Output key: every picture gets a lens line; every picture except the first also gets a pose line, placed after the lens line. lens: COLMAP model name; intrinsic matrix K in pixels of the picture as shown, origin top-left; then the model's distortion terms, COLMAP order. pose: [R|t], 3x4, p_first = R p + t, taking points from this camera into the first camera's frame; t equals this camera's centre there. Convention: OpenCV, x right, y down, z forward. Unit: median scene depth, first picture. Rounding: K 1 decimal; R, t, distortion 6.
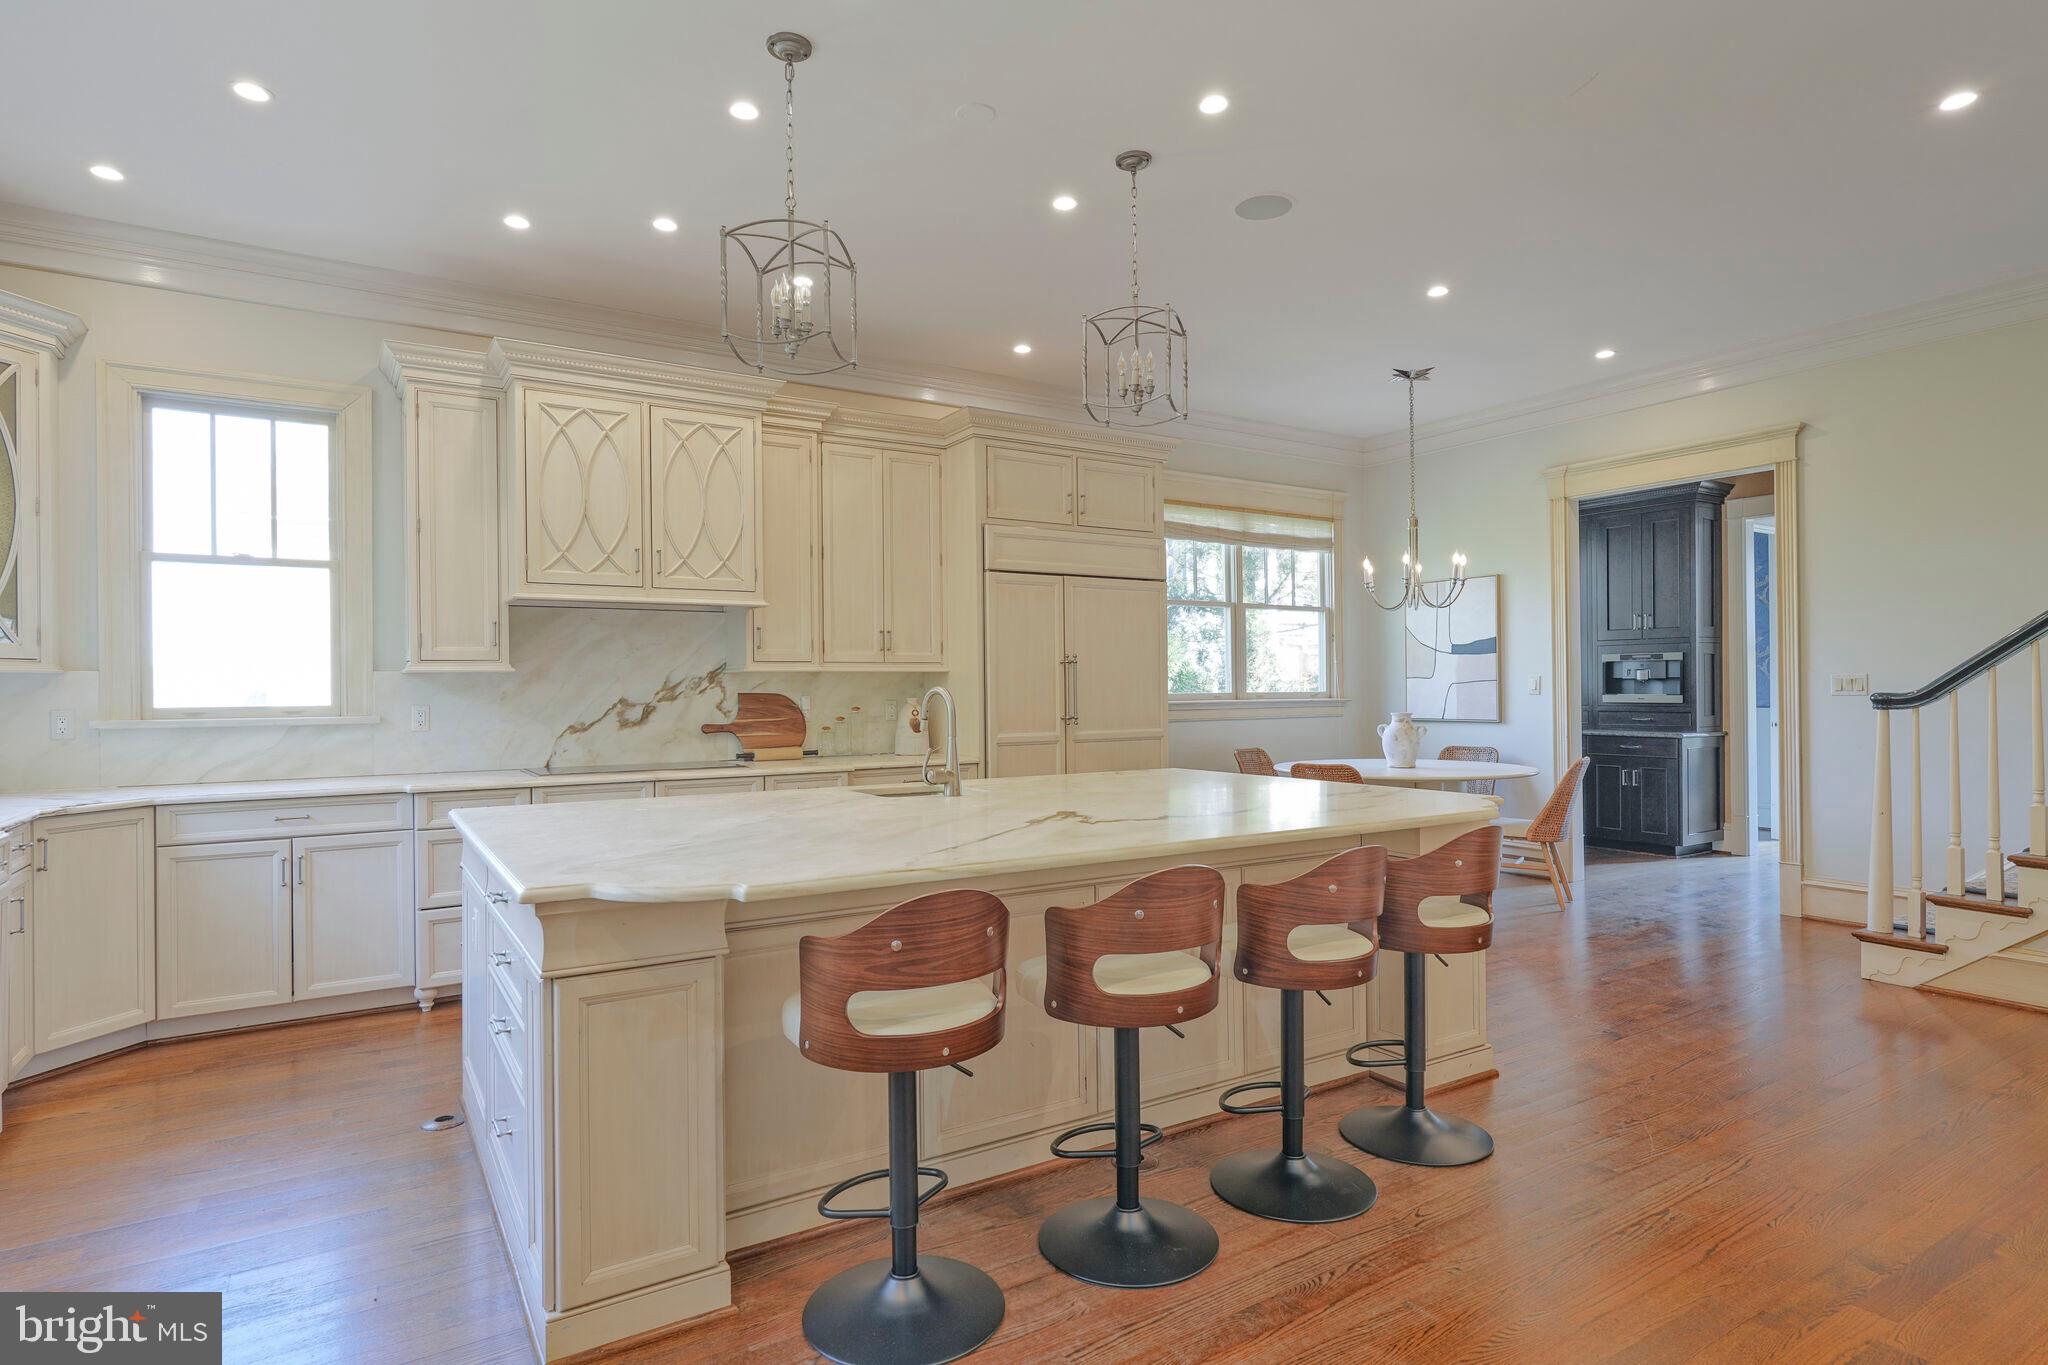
lens RADIAL K [[1081.6, 0, 1027.8], [0, 1081.6, 688.6], [0, 0, 1]] dist [-0.002344, 0.001329]
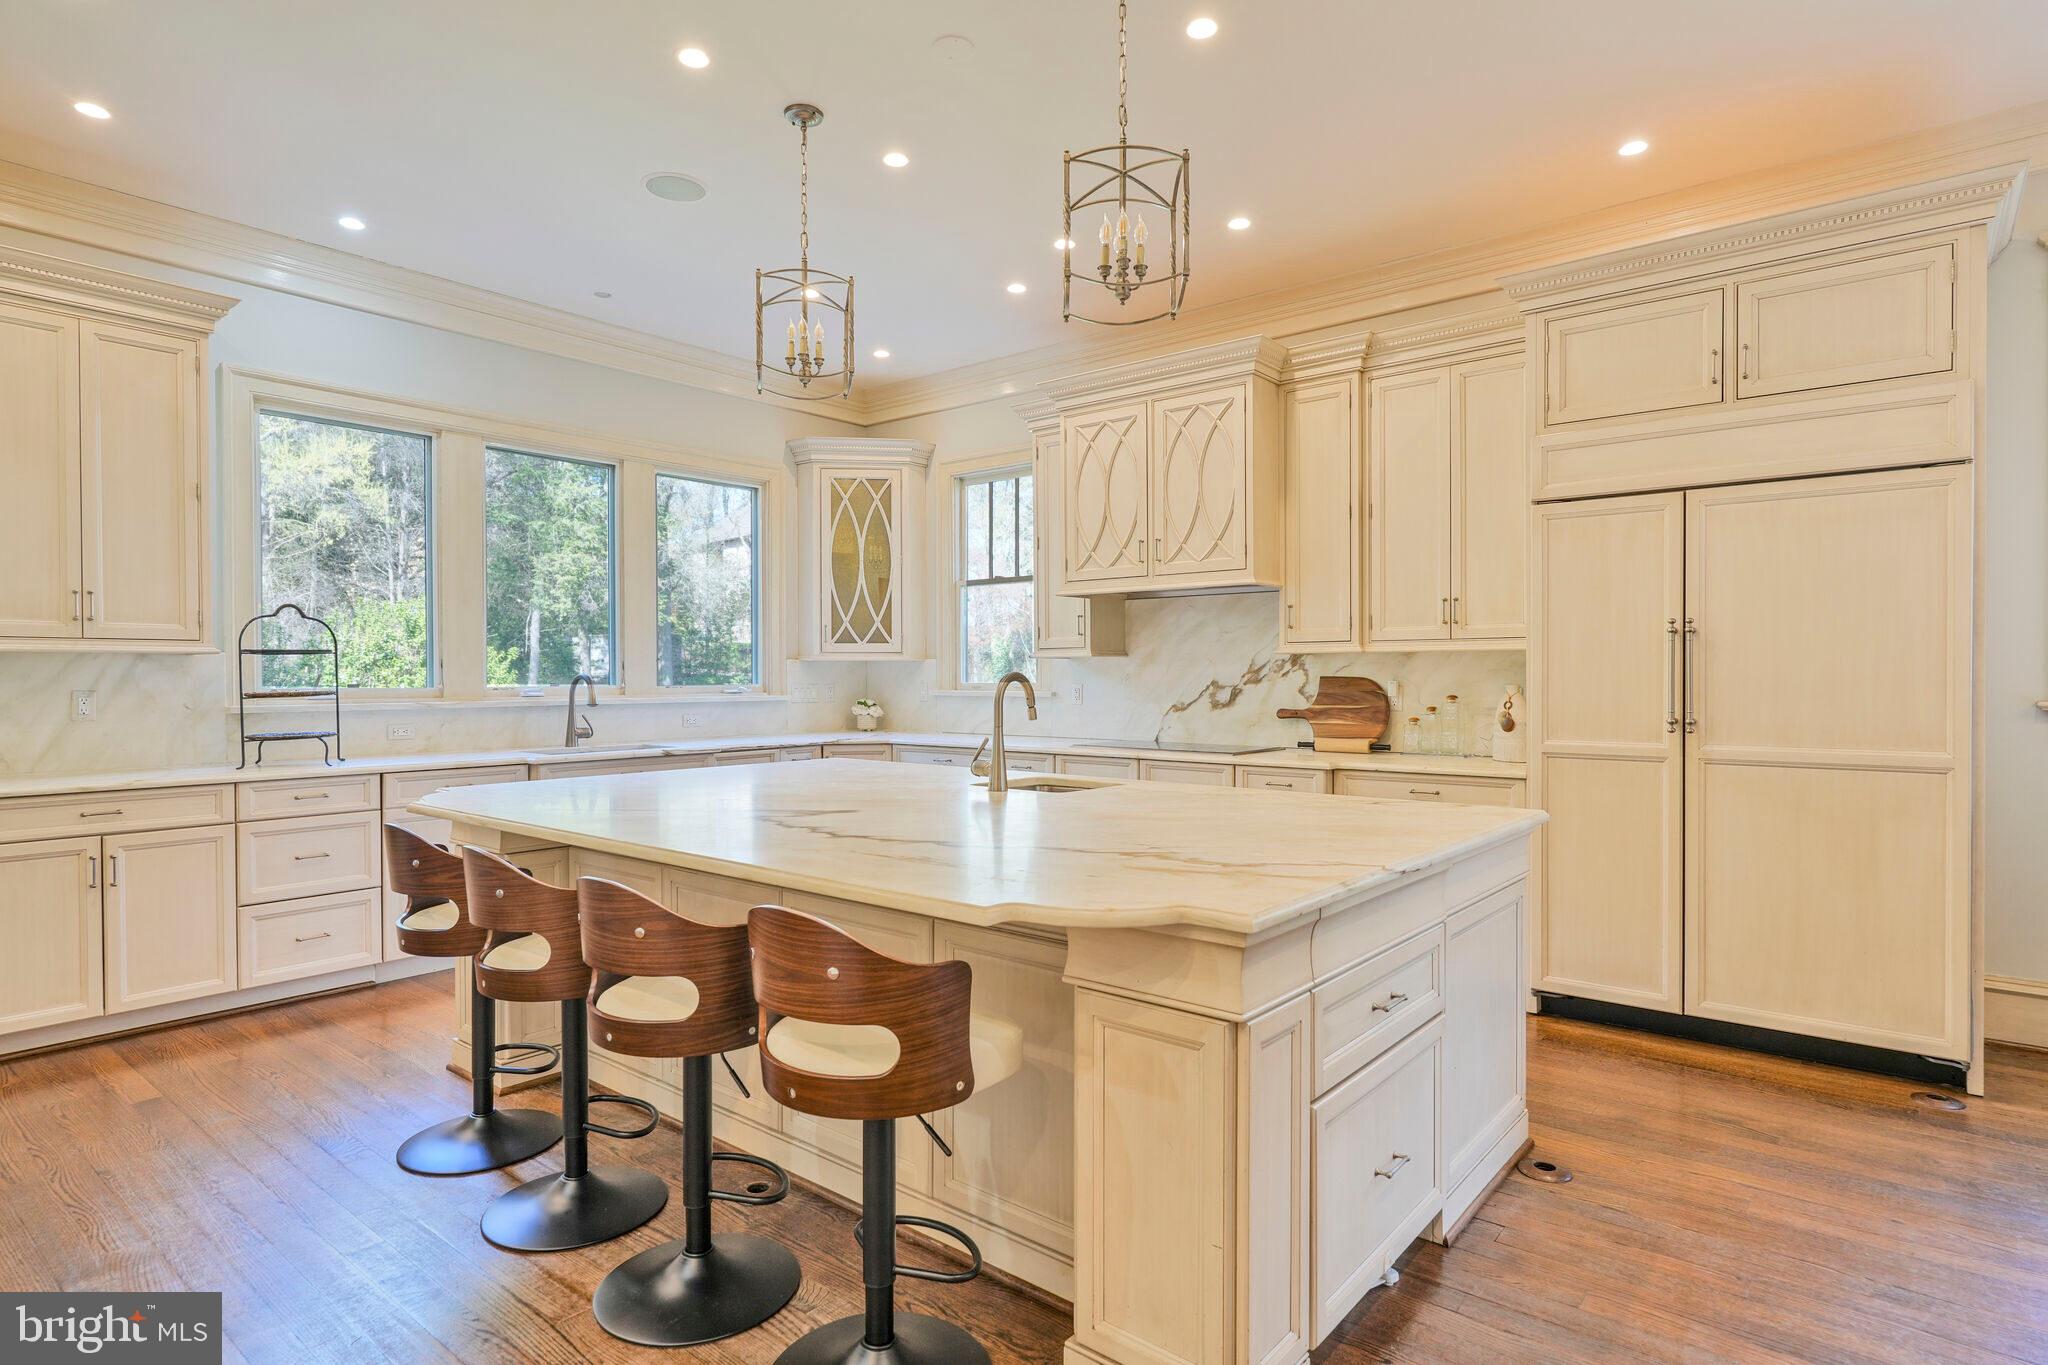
lens RADIAL K [[1081.6, 0, 1028.3], [0, 1081.6, 679.7], [0, 0, 1]] dist [-0.002344, 0.001329]
pose [[0.309272, 0.013238, -0.950882, 0.637013], [0.000089, 0.999903, 0.013950, -0.007087], [0.950974, -0.004399, 0.309241, 0.580035]]
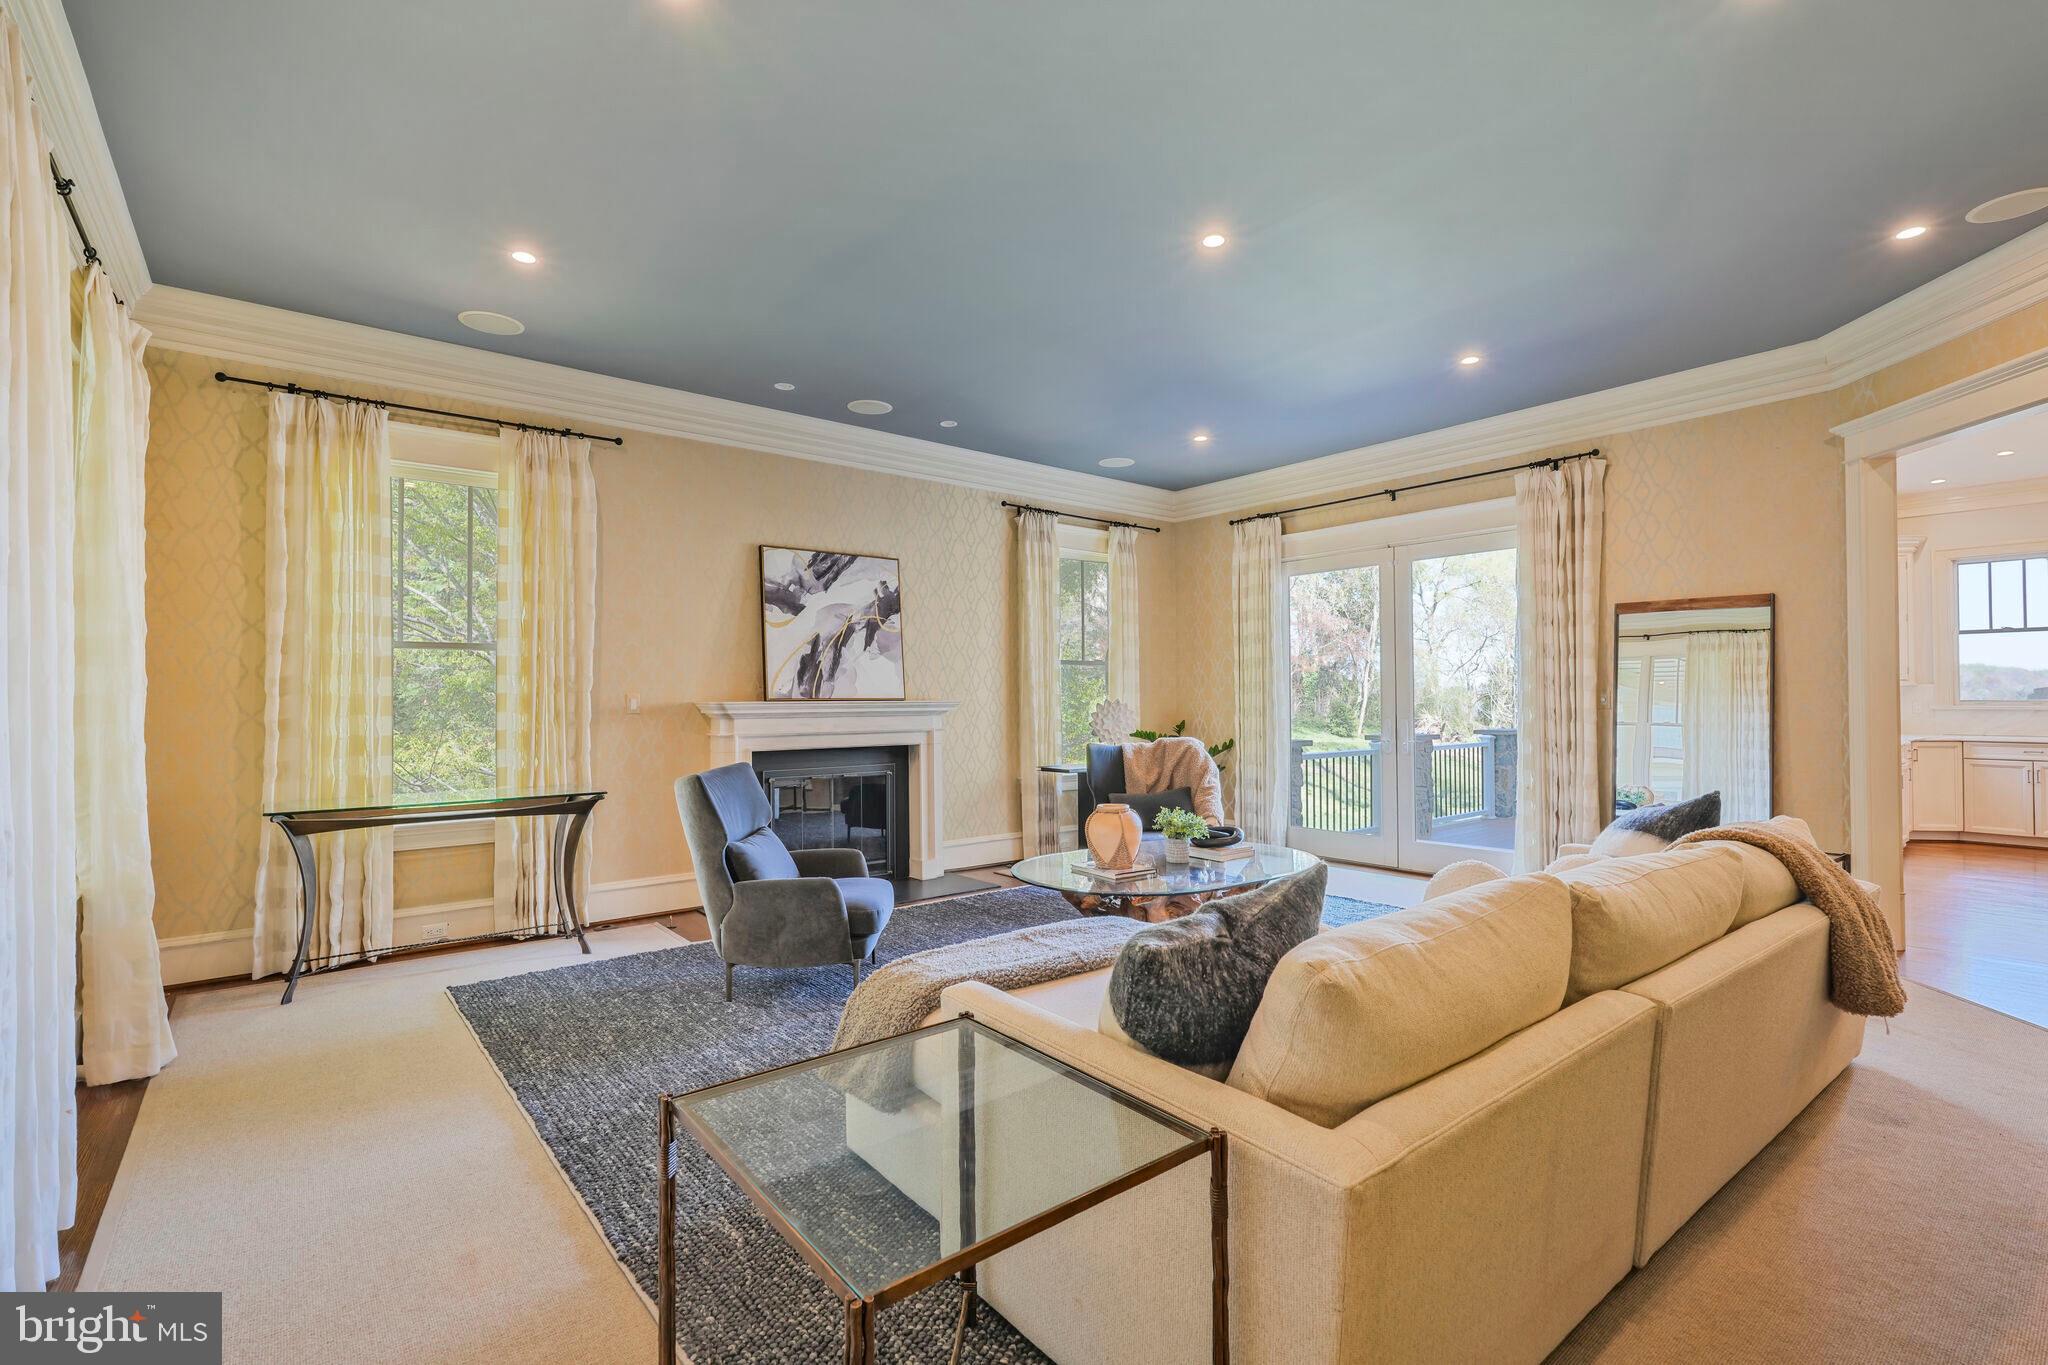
lens RADIAL K [[920.6, 0, 1021.9], [0, 920.6, 687.2], [0, 0, 1]] dist [0.000375, 0.000122]
pose [[0.111230, -0.002455, -0.993792, 0.820580], [0.005397, 0.999984, -0.001866, -0.015491], [0.993780, -0.005156, 0.111242, -1.077574]]
